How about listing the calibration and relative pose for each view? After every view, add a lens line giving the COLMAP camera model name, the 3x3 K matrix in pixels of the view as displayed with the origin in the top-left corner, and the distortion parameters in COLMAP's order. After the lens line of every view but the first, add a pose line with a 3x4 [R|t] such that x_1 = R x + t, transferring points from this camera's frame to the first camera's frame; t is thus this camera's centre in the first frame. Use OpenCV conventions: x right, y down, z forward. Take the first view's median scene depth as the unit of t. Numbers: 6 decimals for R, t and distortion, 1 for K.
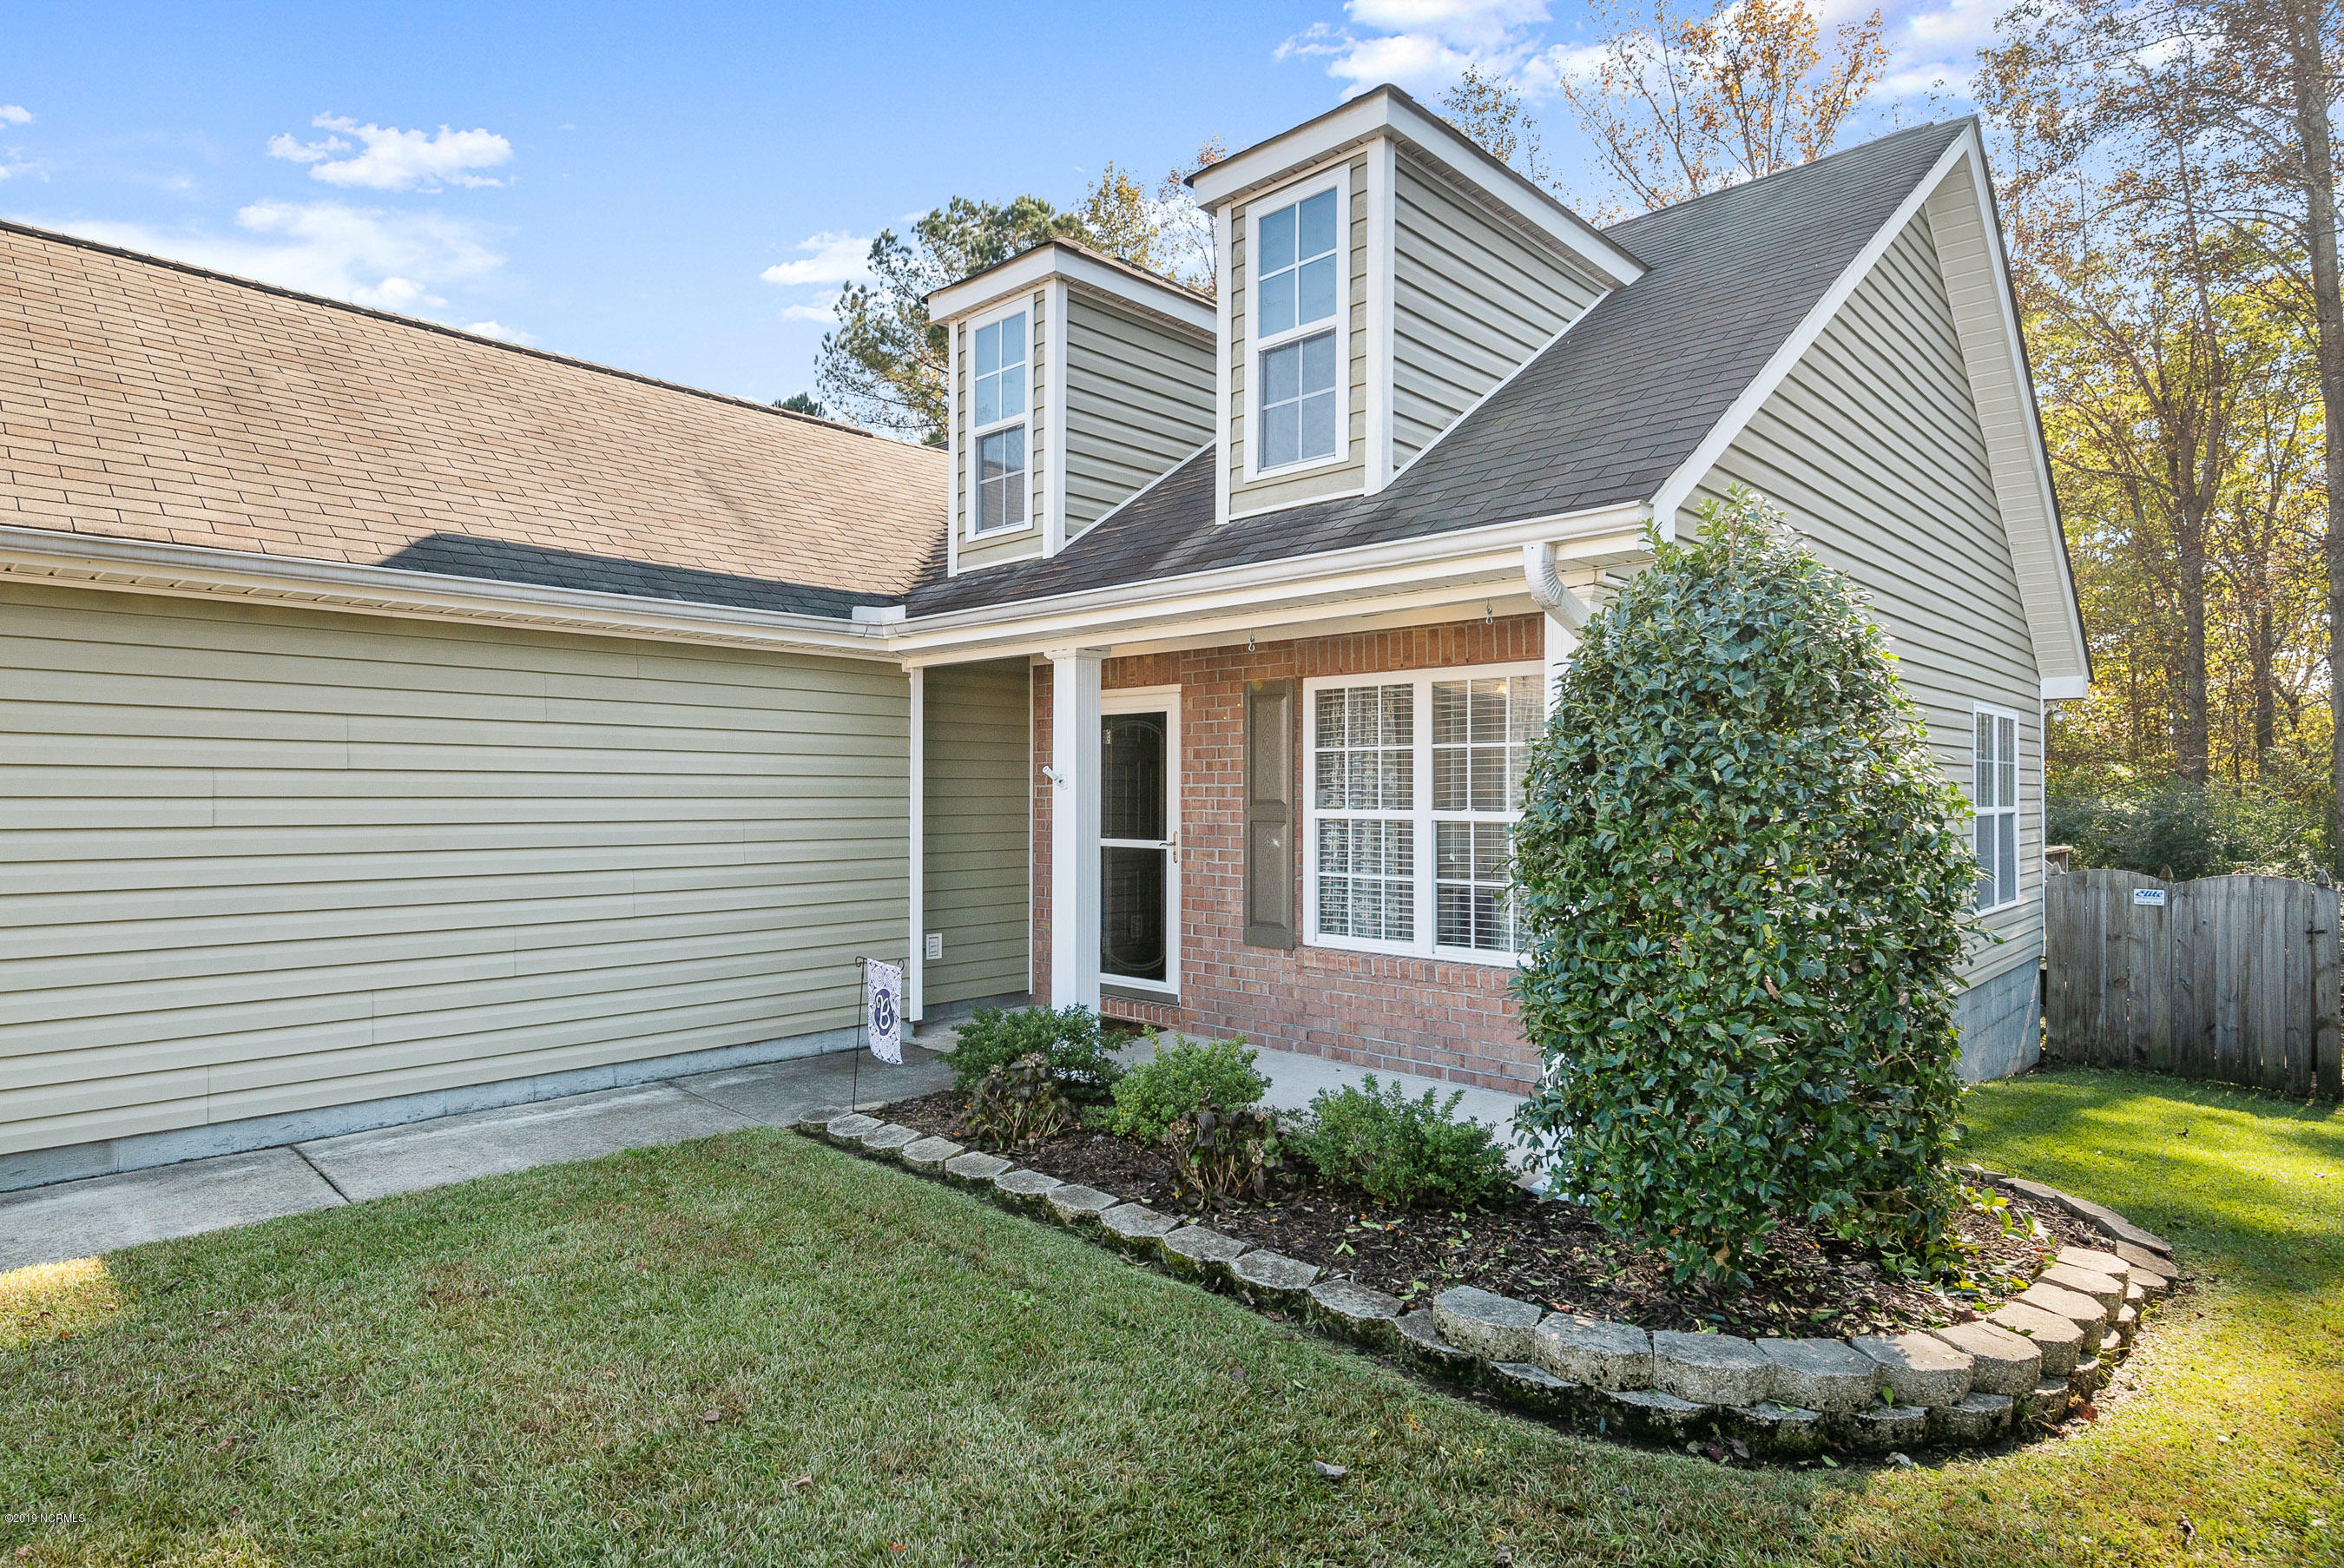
lens RADIAL K [[1250.2, 0, 1174.3], [0, 1250.2, 788.9], [0, 0, 1]] dist [-0.000185, -0.000357]
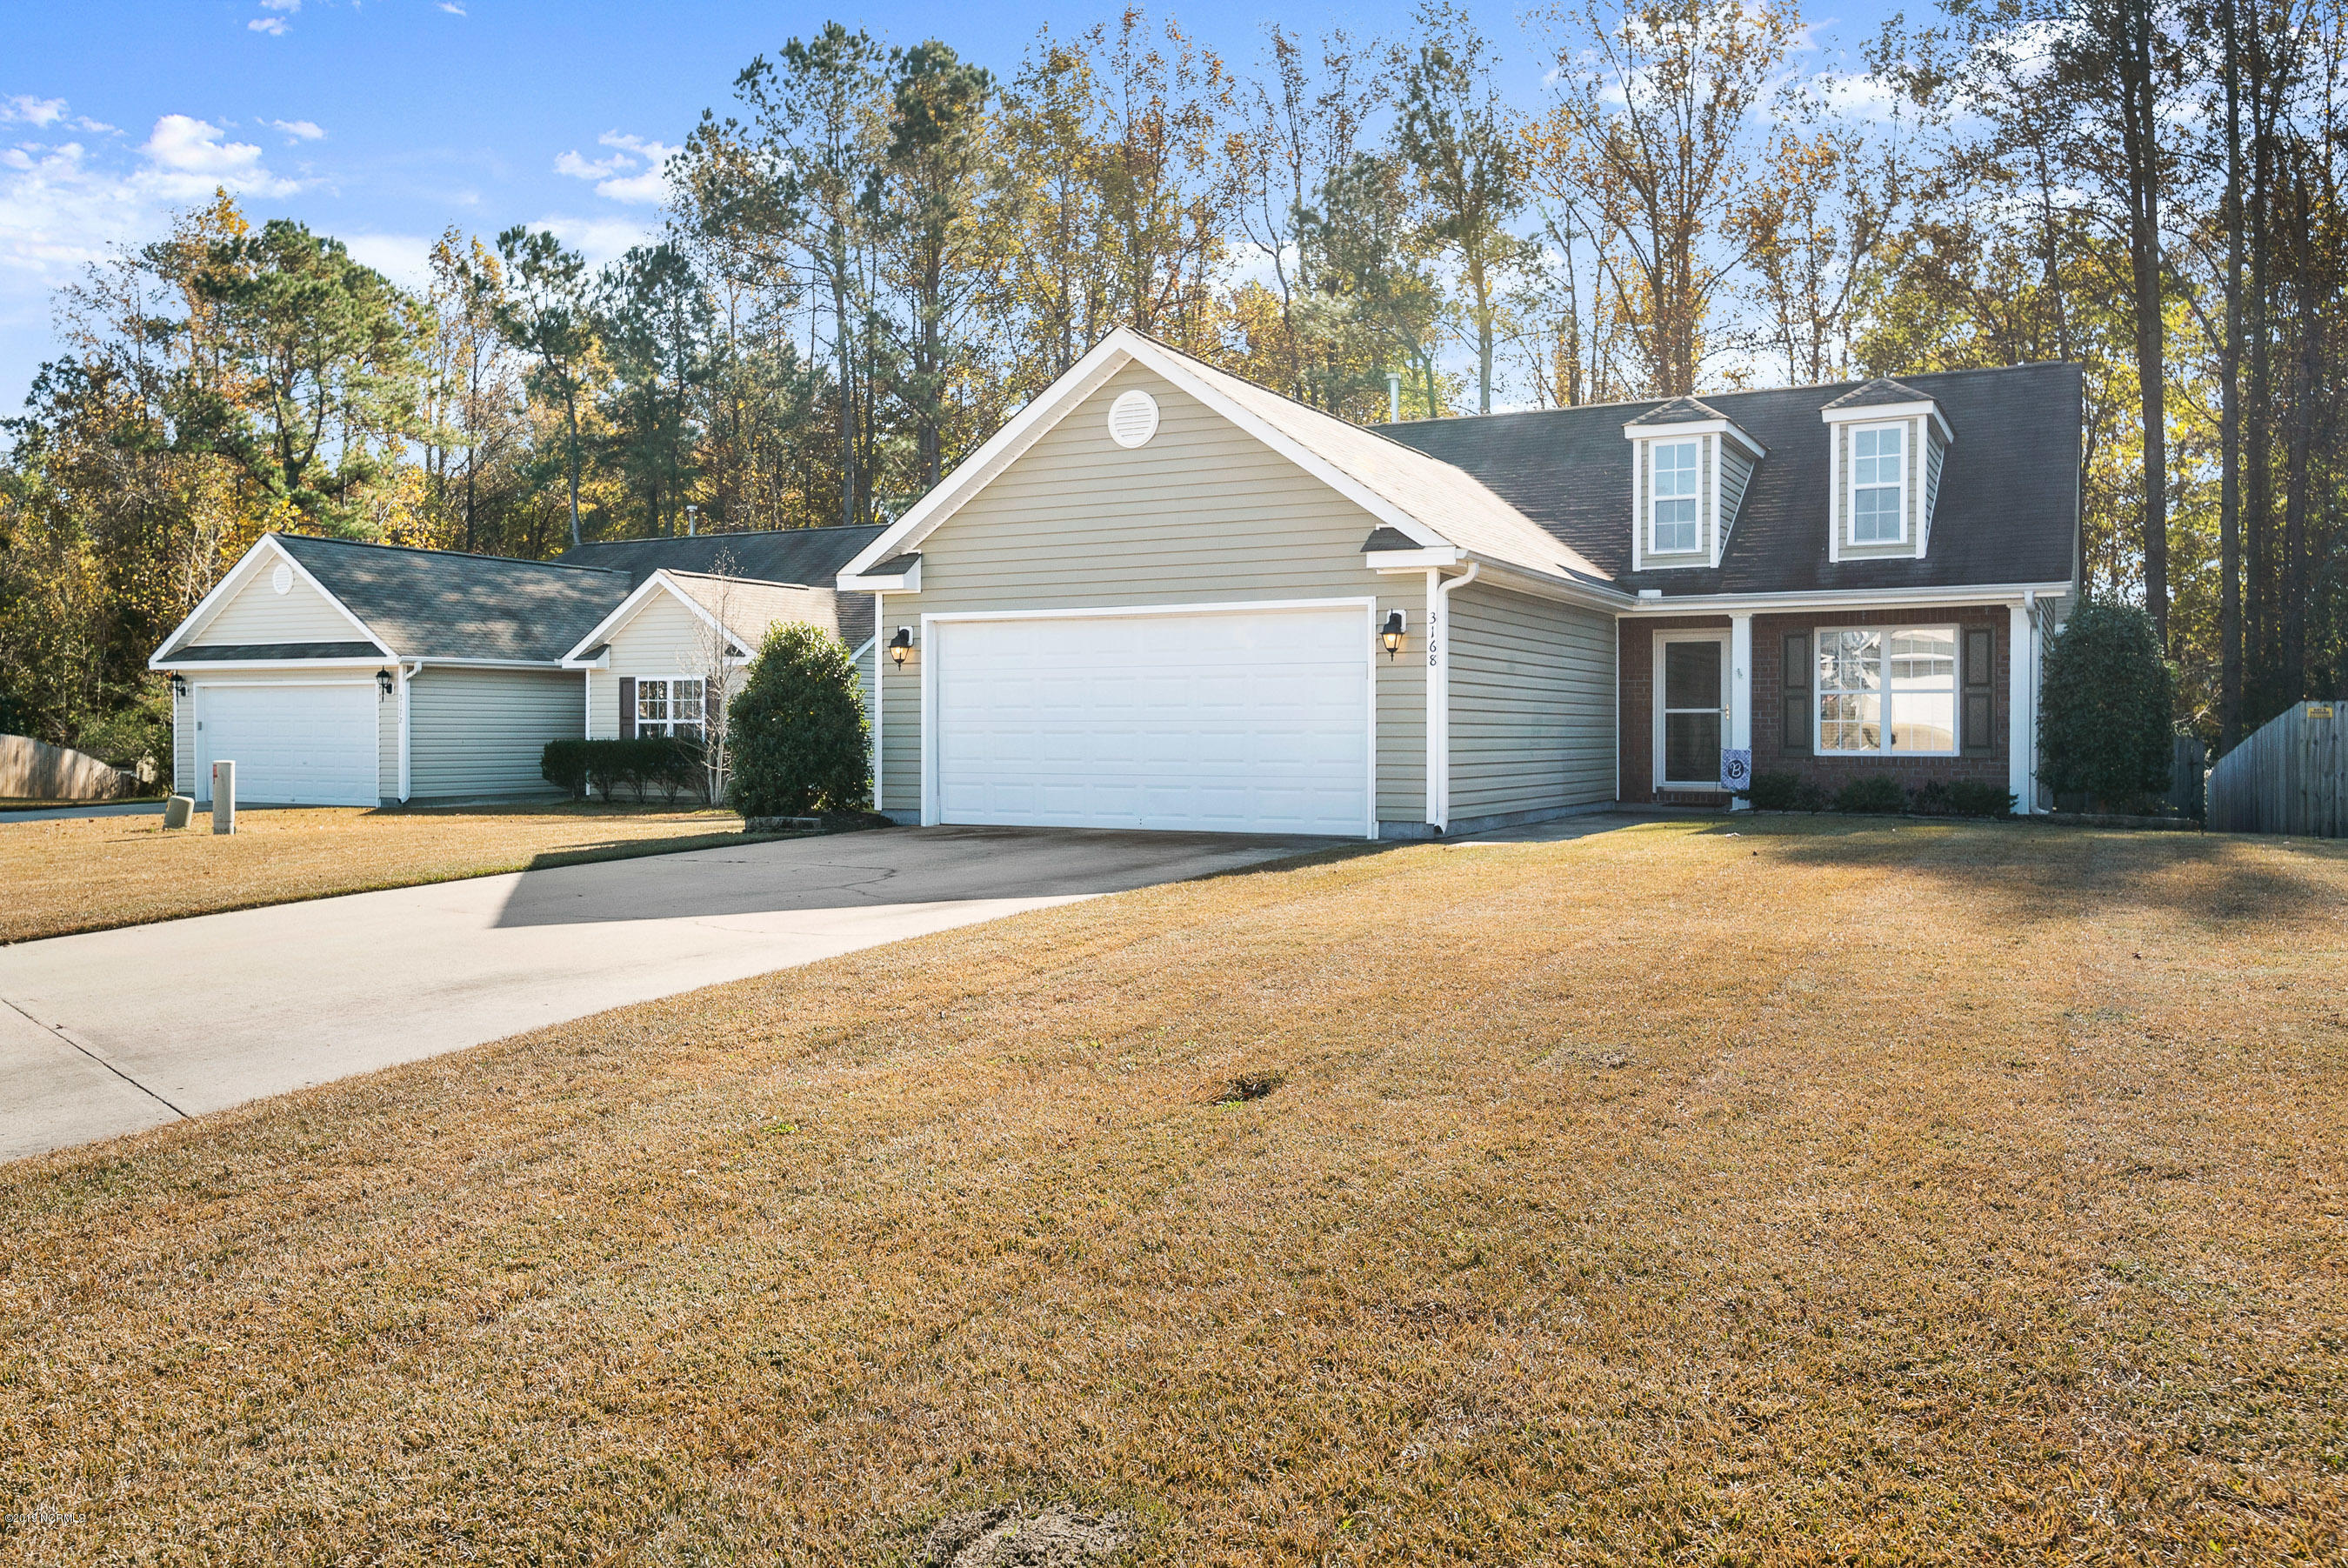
lens RADIAL K [[1795.8, 0, 1177.7], [0, 1795.8, 740.3], [0, 0, 1]] dist [0.056178, -0.001047]
pose [[0.957707, -0.003493, 0.287725, -1.791891], [0.001077, 0.999963, 0.008554, 0.074385], [-0.287745, -0.007883, 0.957675, -1.589426]]
